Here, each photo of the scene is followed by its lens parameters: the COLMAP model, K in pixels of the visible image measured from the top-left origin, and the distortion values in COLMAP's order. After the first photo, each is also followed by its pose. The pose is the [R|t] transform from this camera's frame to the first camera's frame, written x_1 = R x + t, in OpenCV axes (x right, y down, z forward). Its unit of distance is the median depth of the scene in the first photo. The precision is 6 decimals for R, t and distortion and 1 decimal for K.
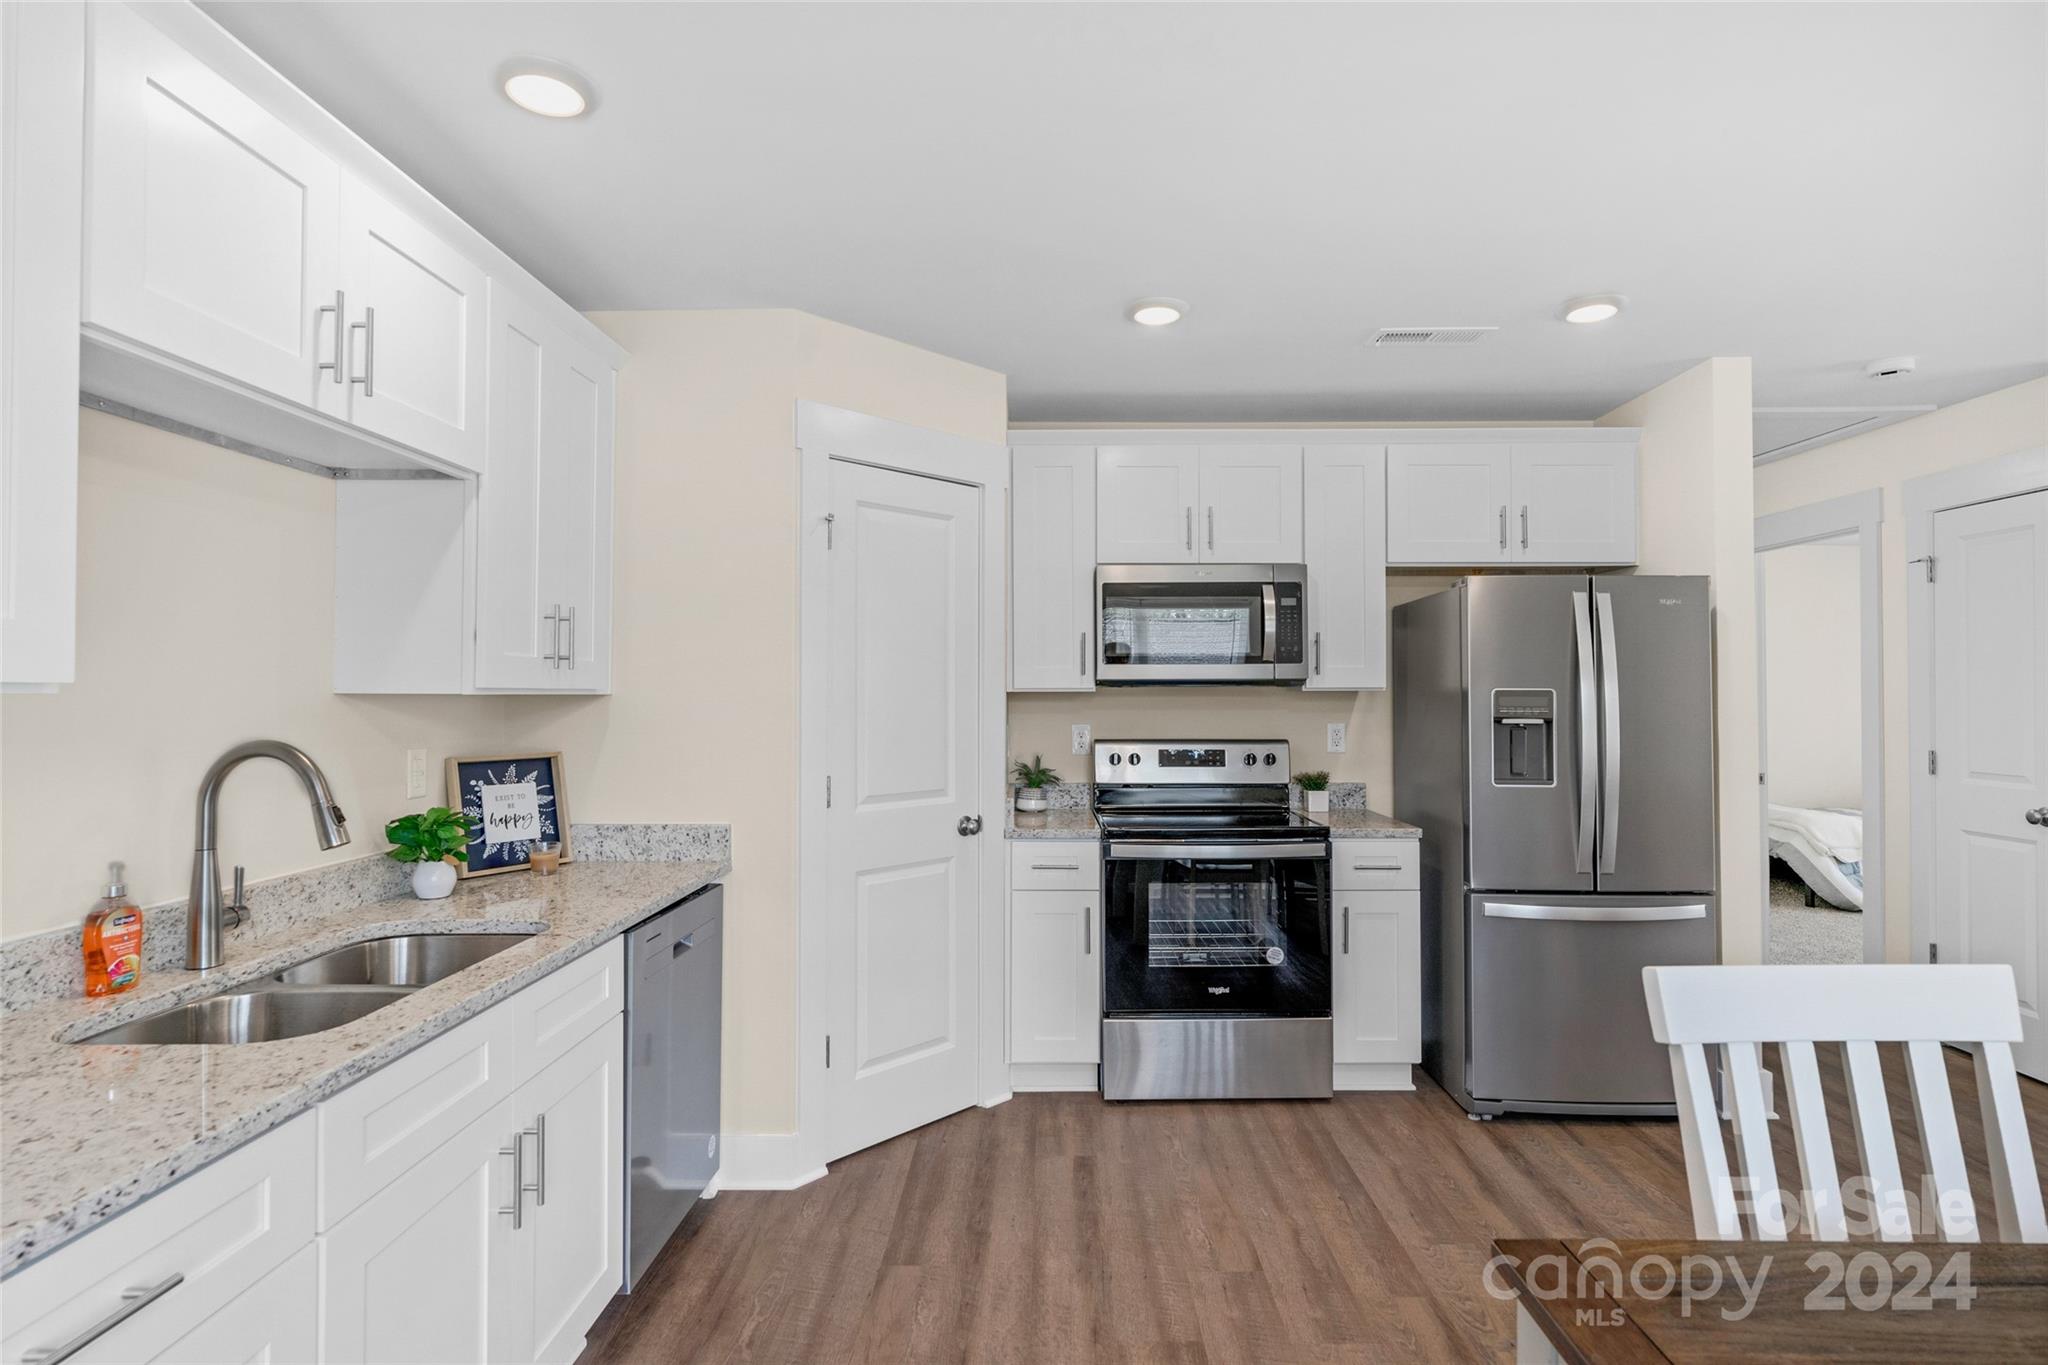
lens RADIAL K [[1057.3, 0, 1020.9], [0, 1057.3, 679.9], [0, 0, 1]] dist [-0.000070, -0.000299]
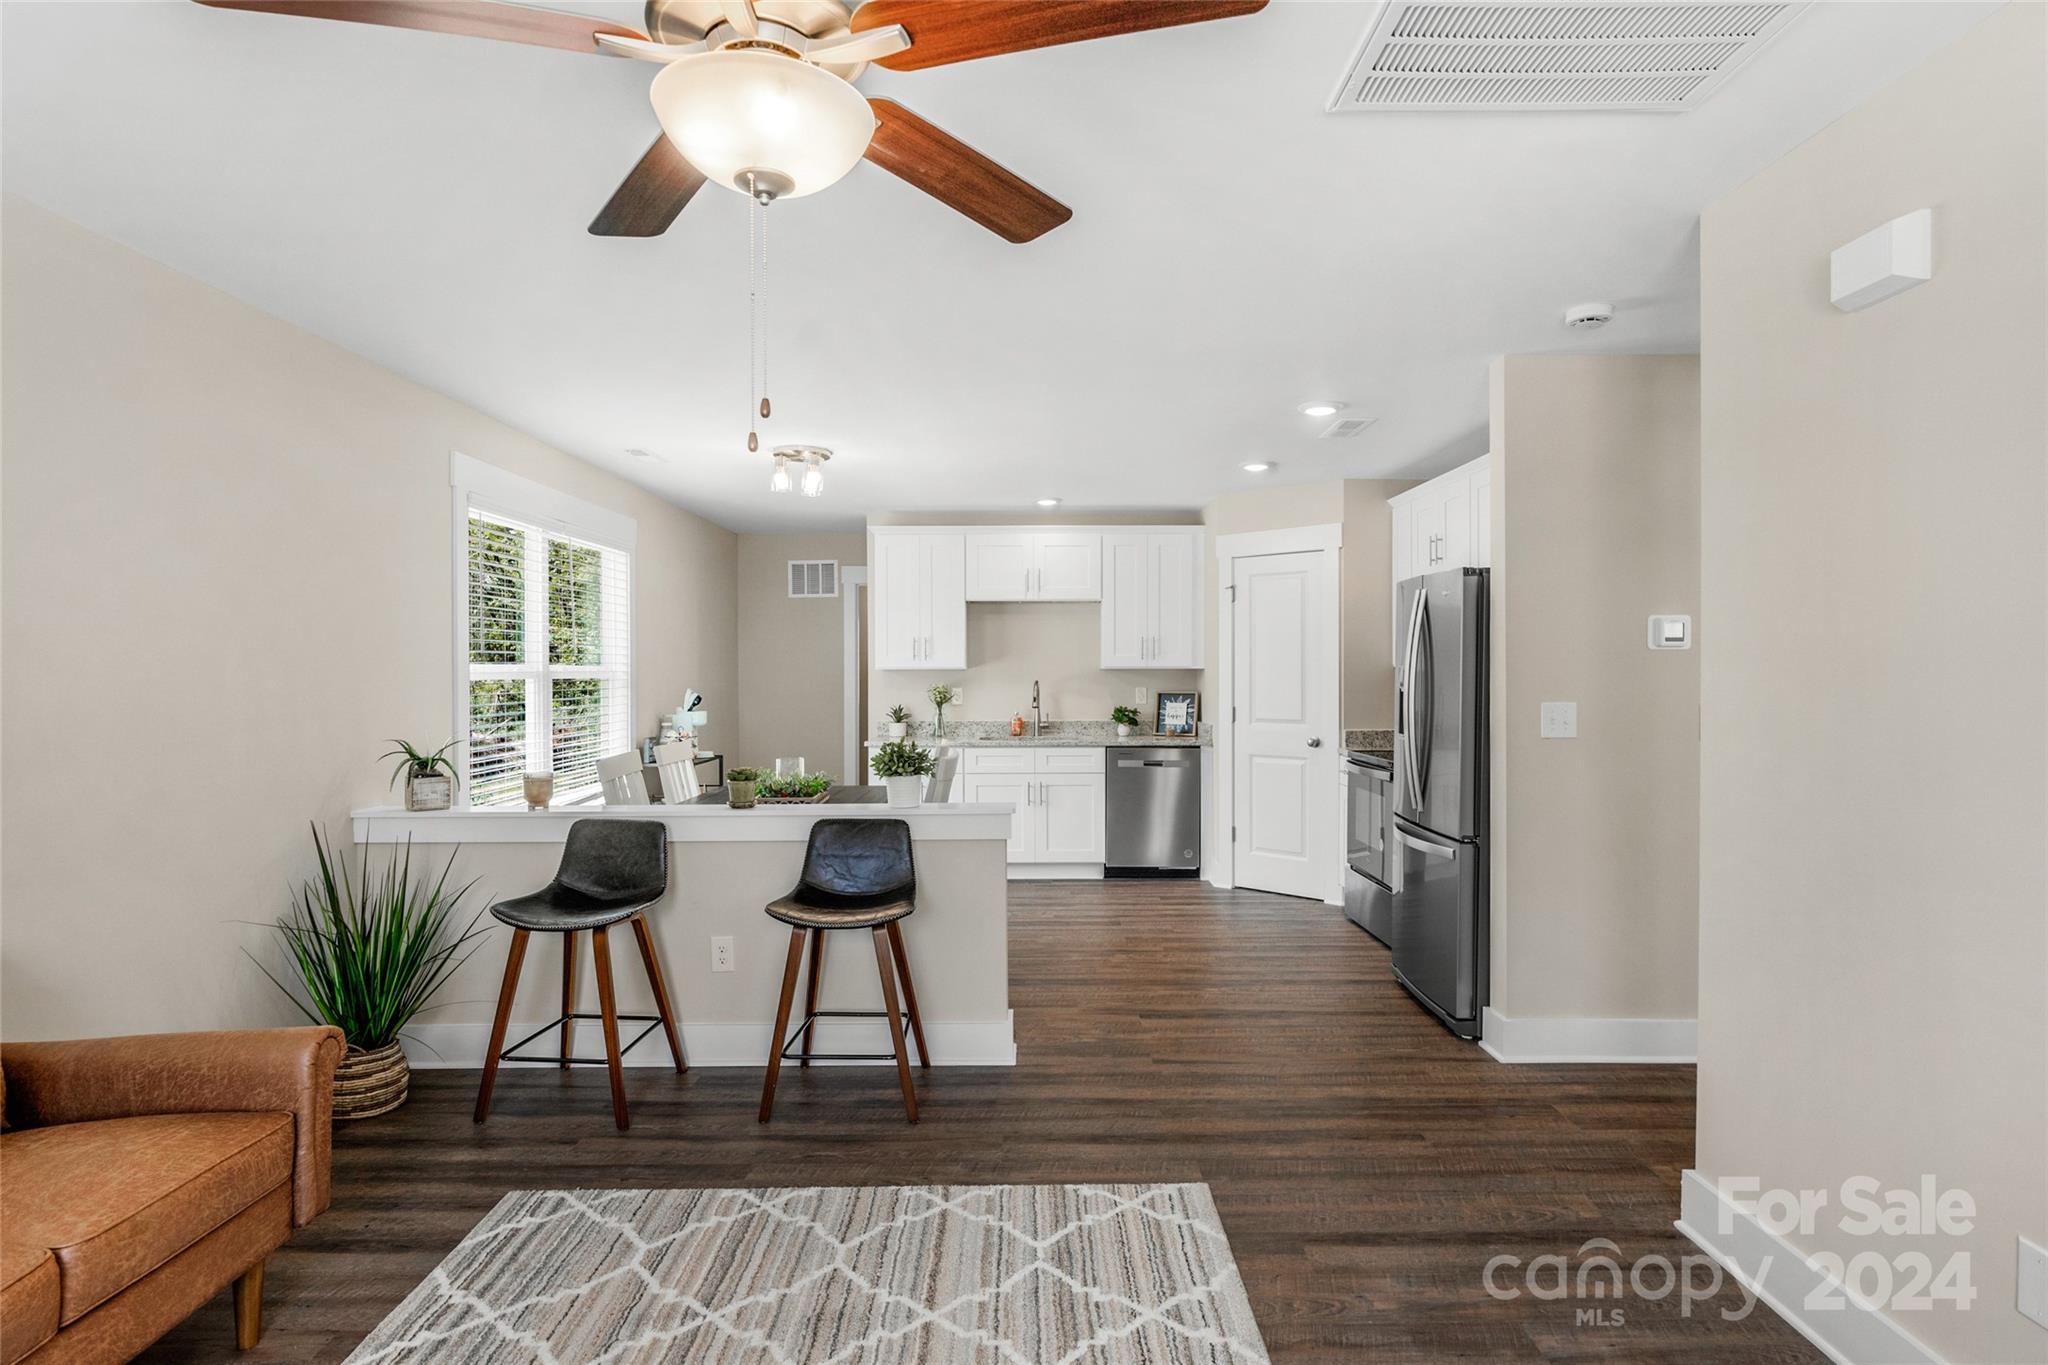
lens RADIAL K [[1057.3, 0, 1037.2], [0, 1057.3, 680.3], [0, 0, 1]] dist [-0.000070, -0.000299]
pose [[0.007376, 0.013444, -0.999882, 1.602301], [0.012652, 0.999828, 0.013537, 0.002287], [0.999893, -0.012750, 0.007205, 0.469608]]
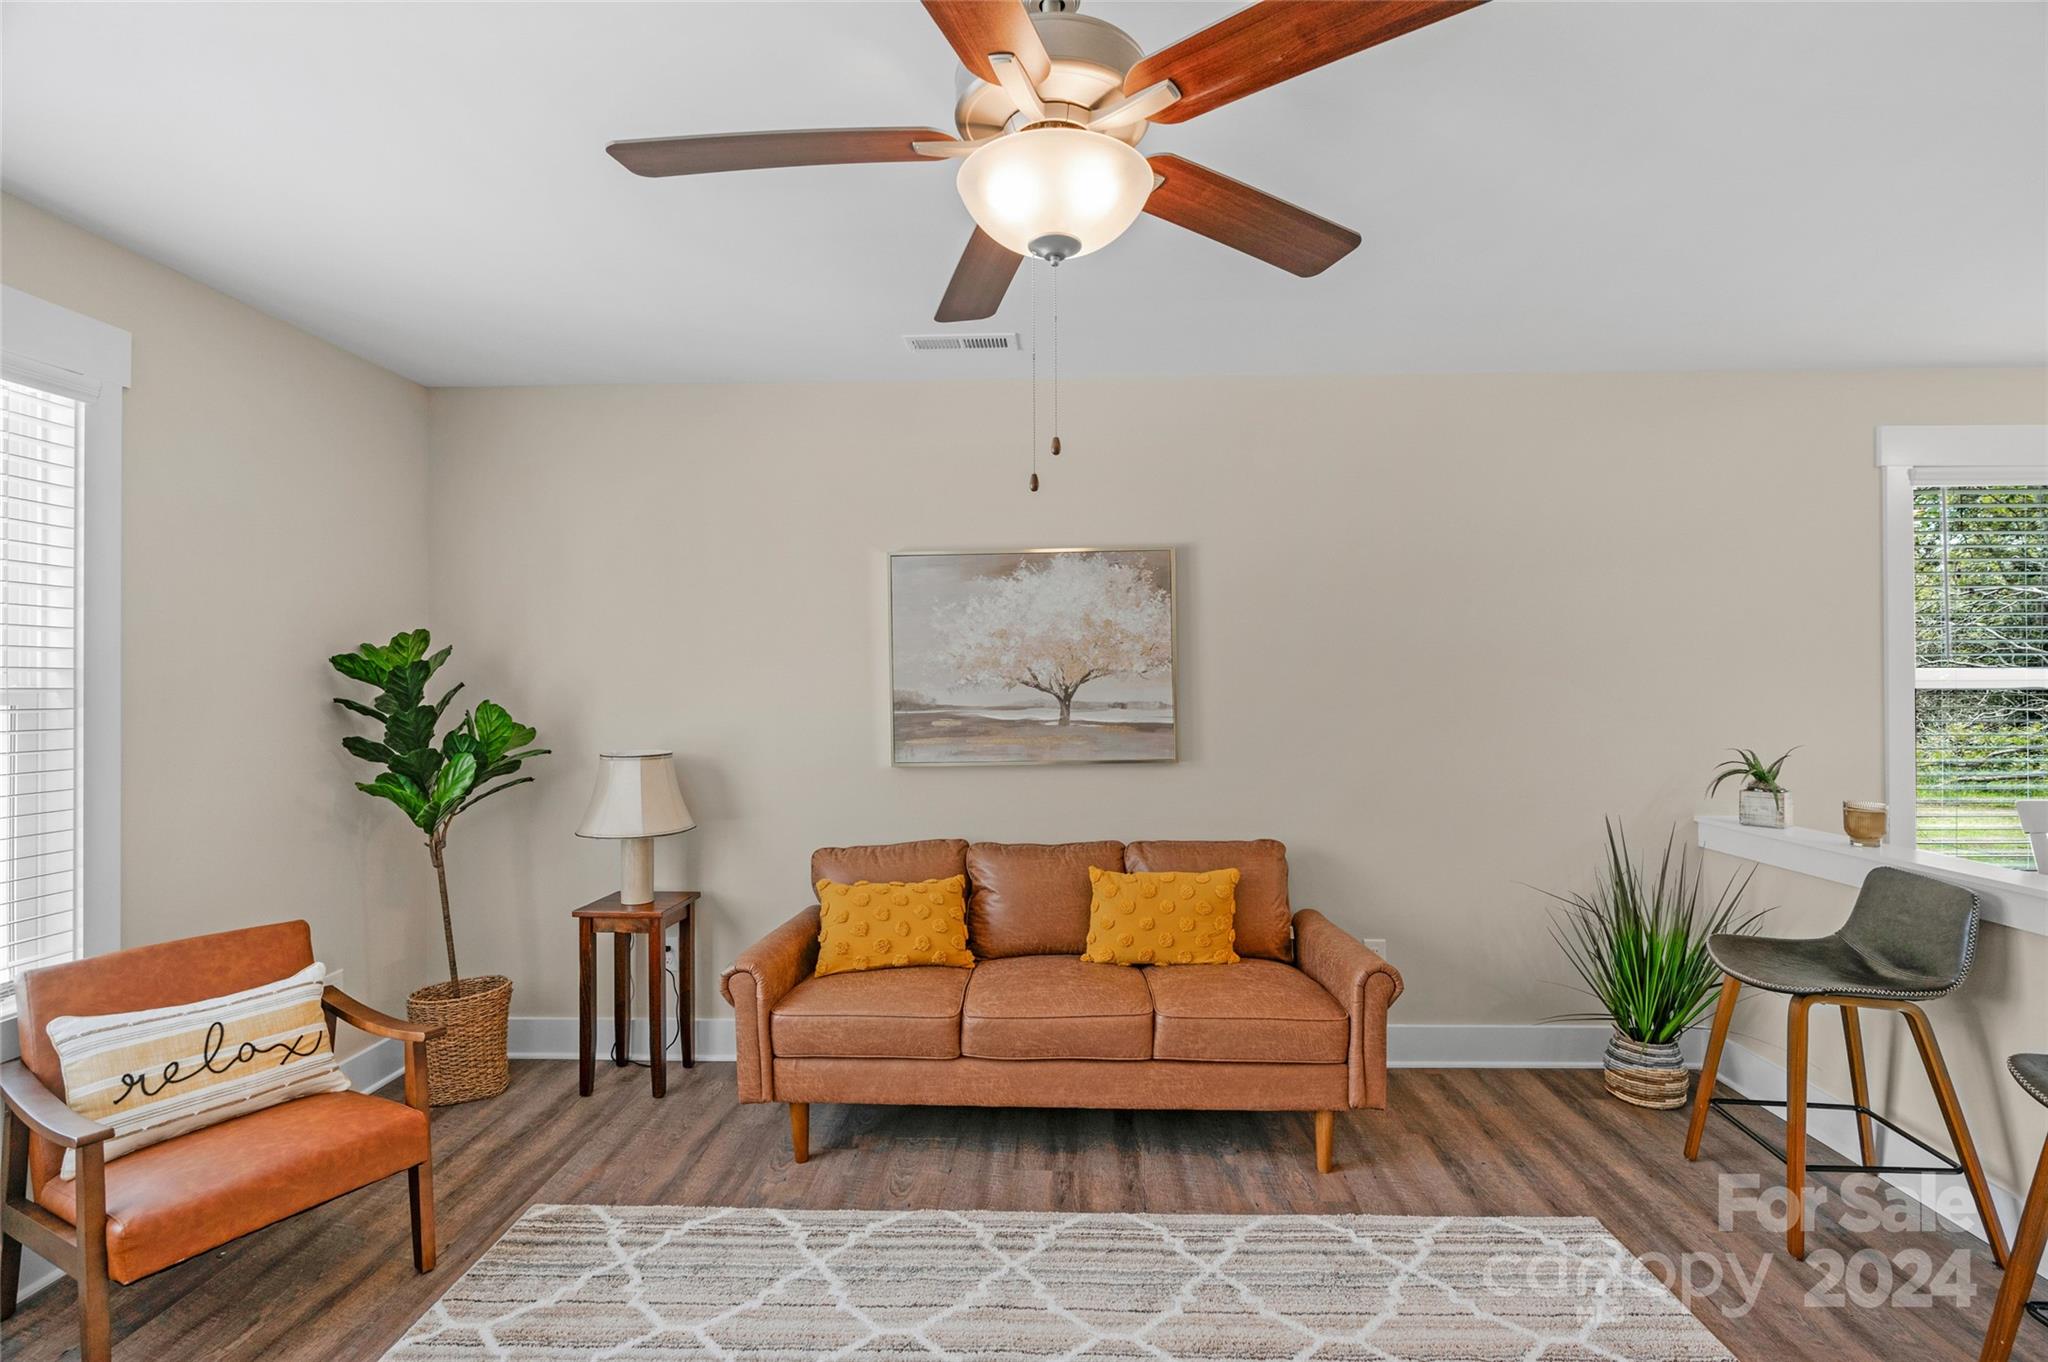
lens RADIAL K [[928.8, 0, 1016.1], [0, 928.8, 677.1], [0, 0, 1]] dist [-0.007650, 0.001767]
pose [[-0.999297, 0.009859, 0.036159, 1.223531], [0.009315, 0.999841, -0.015184, 0.006344], [-0.036303, -0.014836, -0.999231, 0.749011]]
